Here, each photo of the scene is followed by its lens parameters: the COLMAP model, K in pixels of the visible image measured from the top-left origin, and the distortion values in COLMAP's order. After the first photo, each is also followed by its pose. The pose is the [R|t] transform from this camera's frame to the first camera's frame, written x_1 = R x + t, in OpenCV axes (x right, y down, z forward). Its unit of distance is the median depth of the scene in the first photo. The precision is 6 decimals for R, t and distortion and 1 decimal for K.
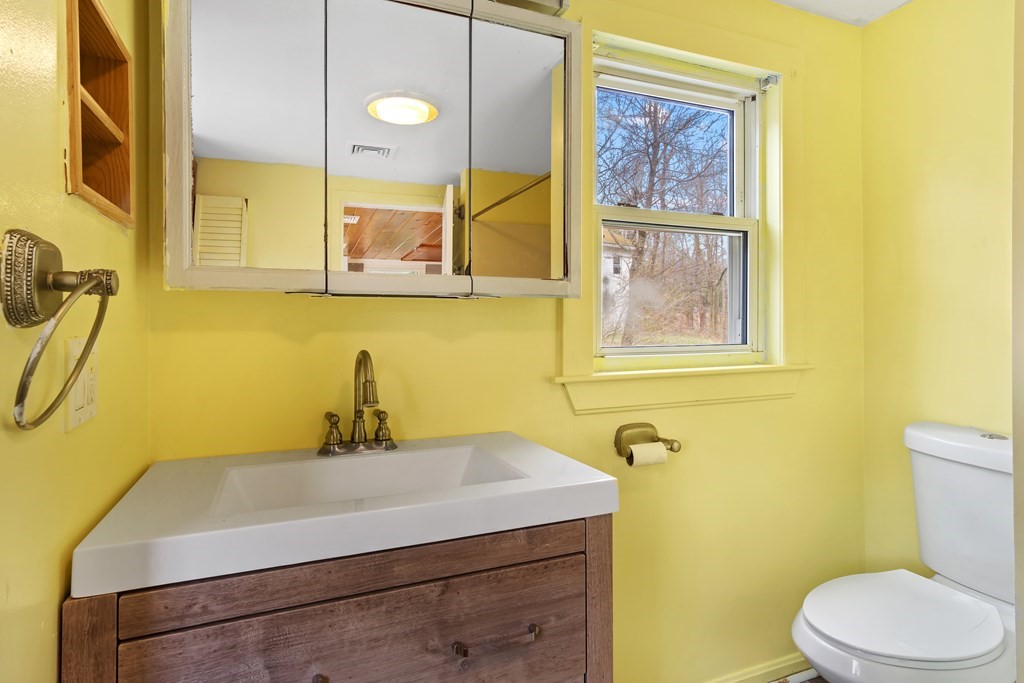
lens RADIAL K [[558.2, 0, 515.4], [0, 558.2, 323.7], [0, 0, 1]] dist [-0.015633, 0.002448]
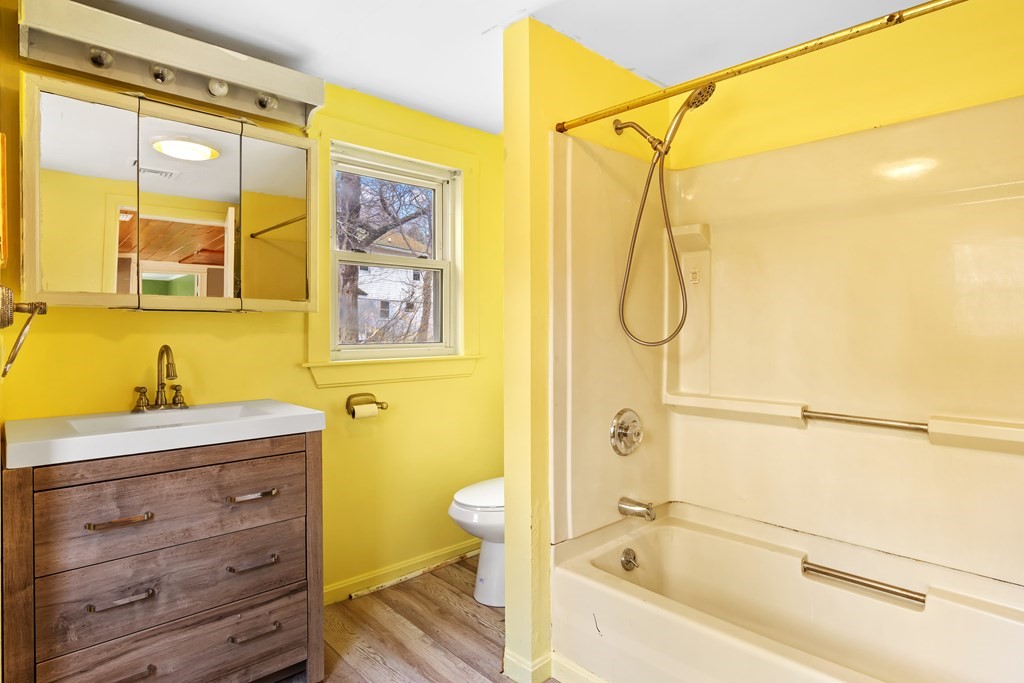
lens RADIAL K [[550.2, 0, 512.0], [0, 550.2, 341.5], [0, 0, 1]] dist [-0.018847, 0.000859]
pose [[0.939785, -0.001660, 0.341761, 0.113726], [-0.006145, 0.999745, 0.021752, -0.001523], [-0.341710, -0.022542, 0.939535, -0.733764]]
